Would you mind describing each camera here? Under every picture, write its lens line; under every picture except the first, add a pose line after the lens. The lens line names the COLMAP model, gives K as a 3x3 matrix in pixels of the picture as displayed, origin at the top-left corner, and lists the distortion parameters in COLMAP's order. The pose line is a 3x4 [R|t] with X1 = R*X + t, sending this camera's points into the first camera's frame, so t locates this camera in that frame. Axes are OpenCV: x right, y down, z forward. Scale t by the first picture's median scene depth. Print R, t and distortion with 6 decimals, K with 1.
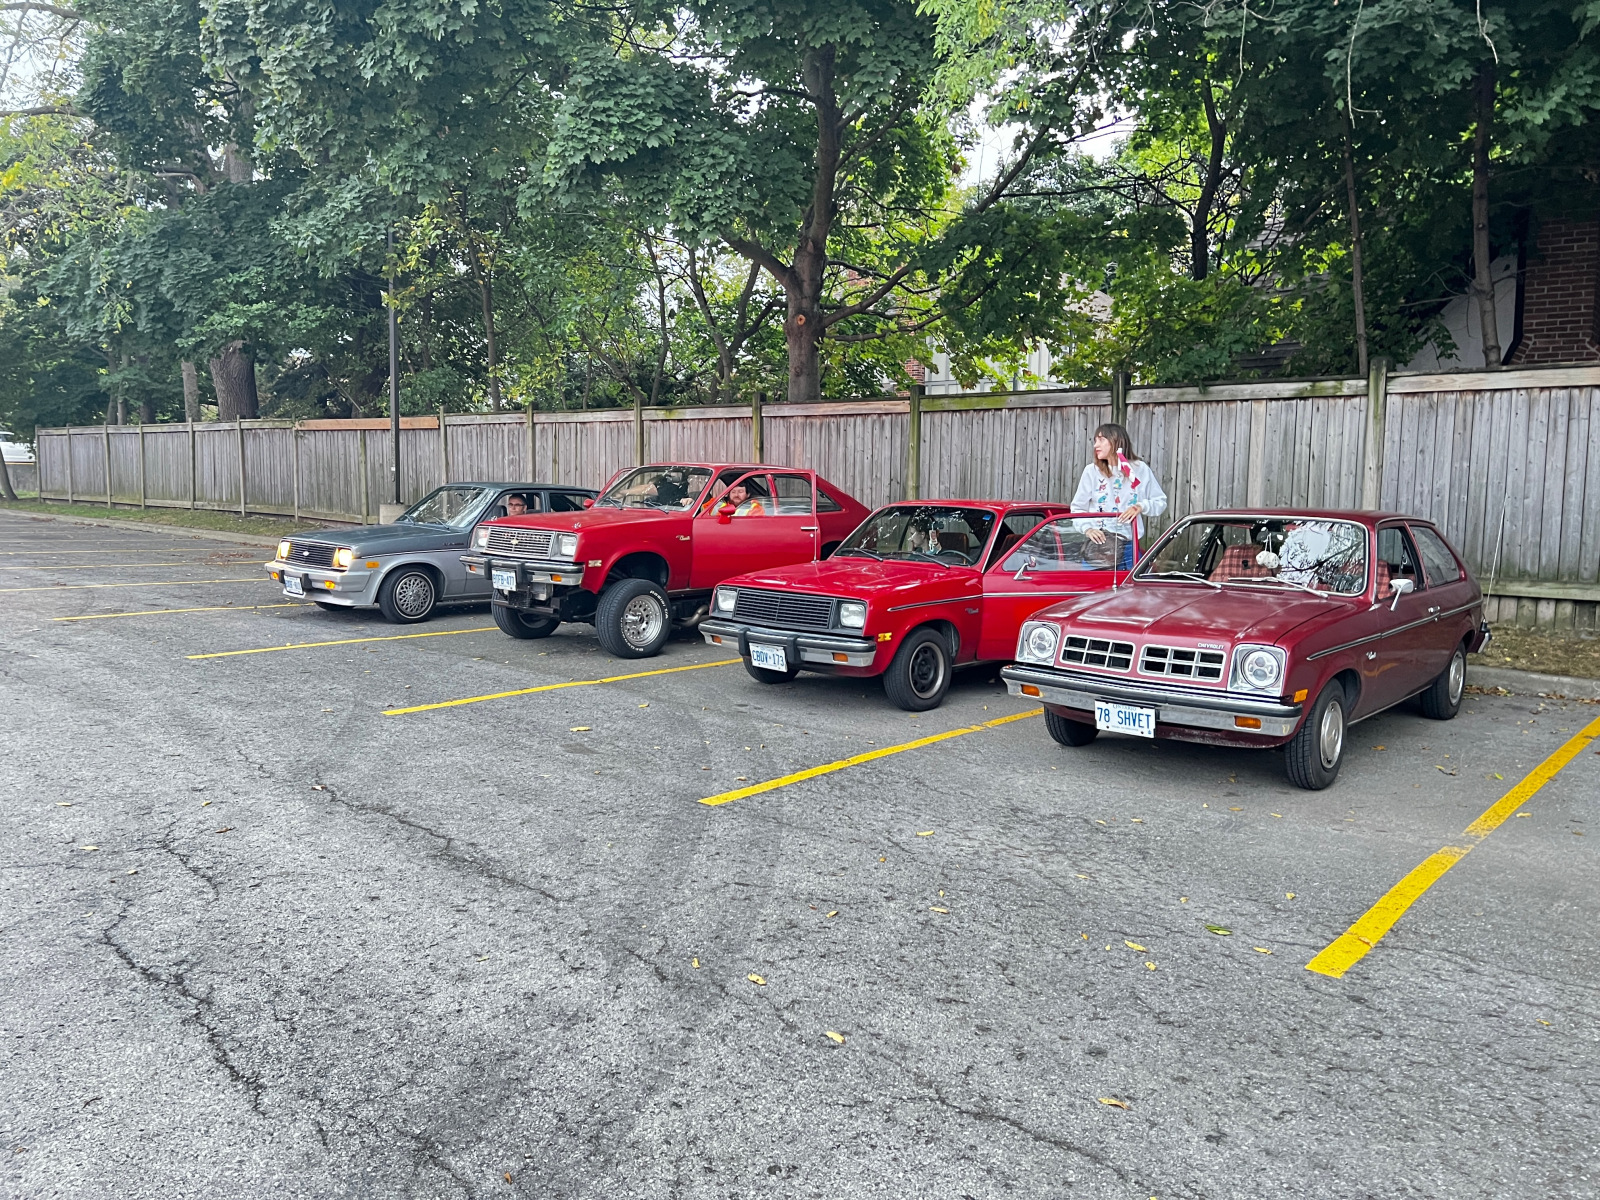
lens RADIAL K [[1189.6, 0, 804.1], [0, 1189.6, 604.6], [0, 0, 1]] dist [0.028155, 0.008270]
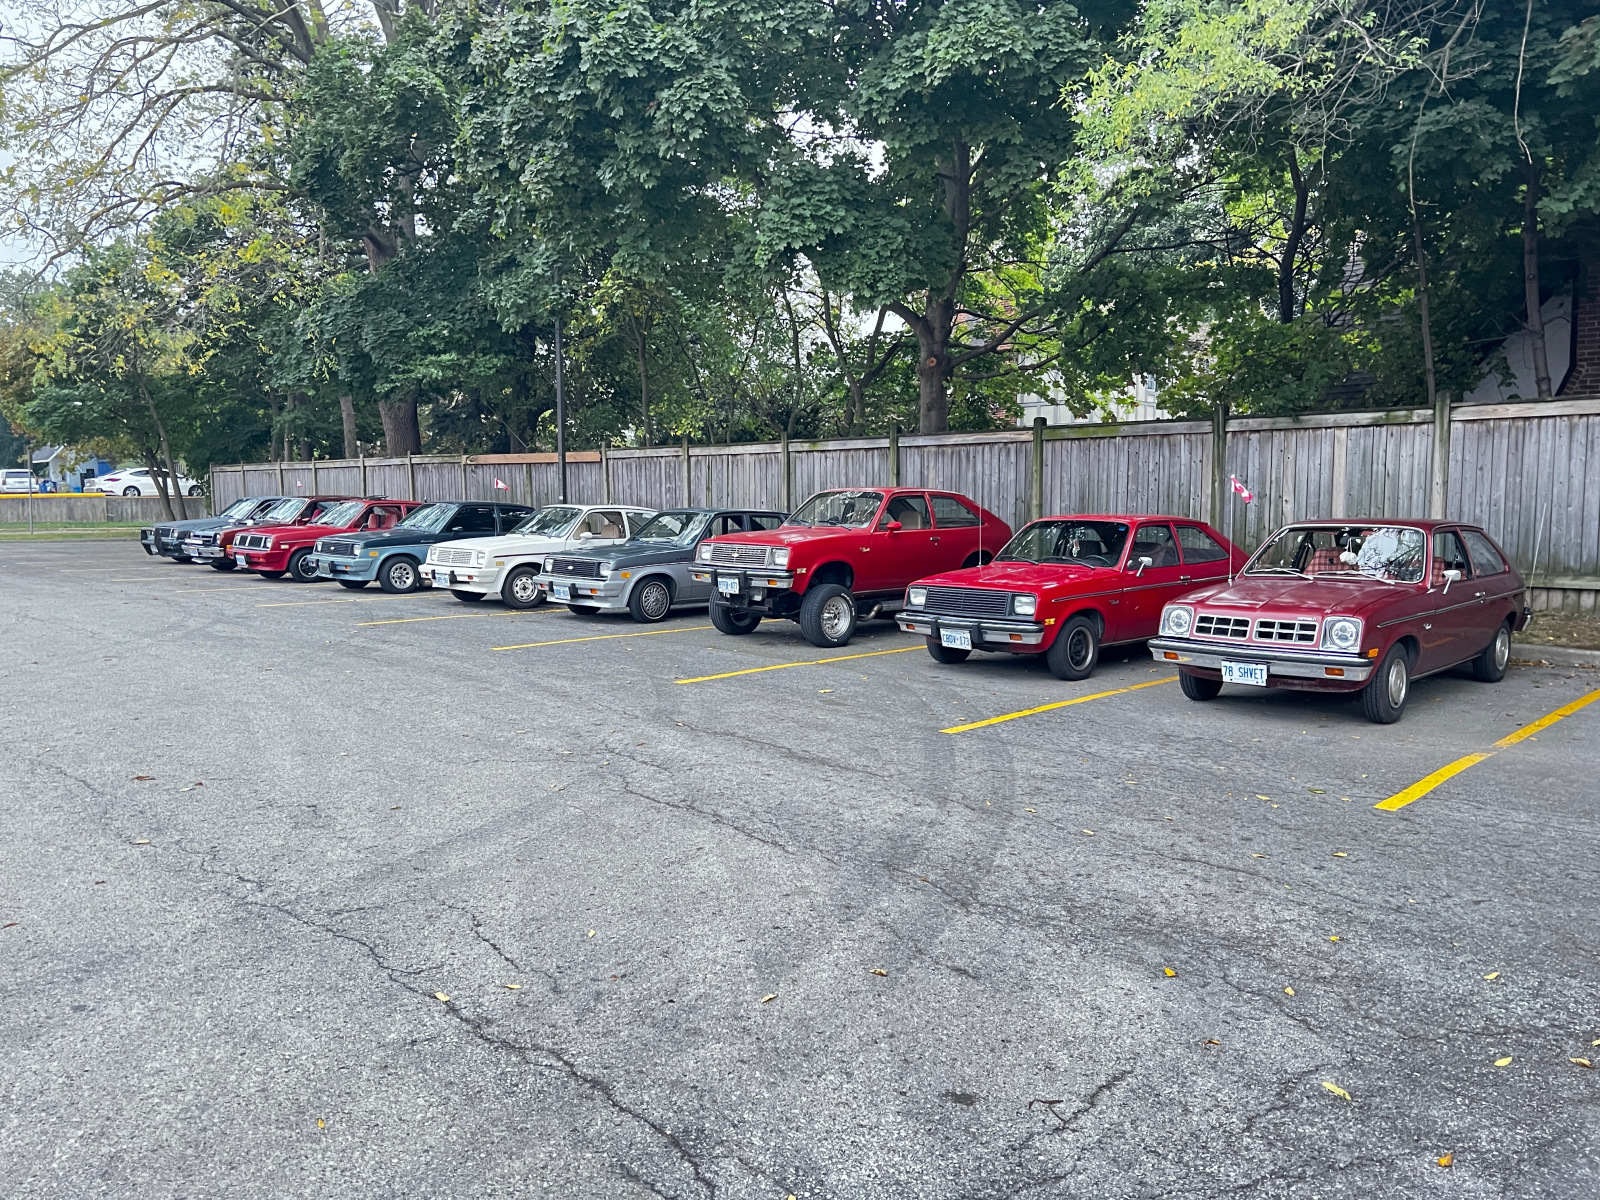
lens RADIAL K [[1189.6, 0, 836.3], [0, 1189.6, 626.3], [0, 0, 1]] dist [0.028155, 0.008270]
pose [[0.999189, -0.012977, -0.038130, -0.084554], [0.013024, 0.999915, 0.000977, 0.020156], [0.038114, -0.001473, 0.999272, -0.225388]]
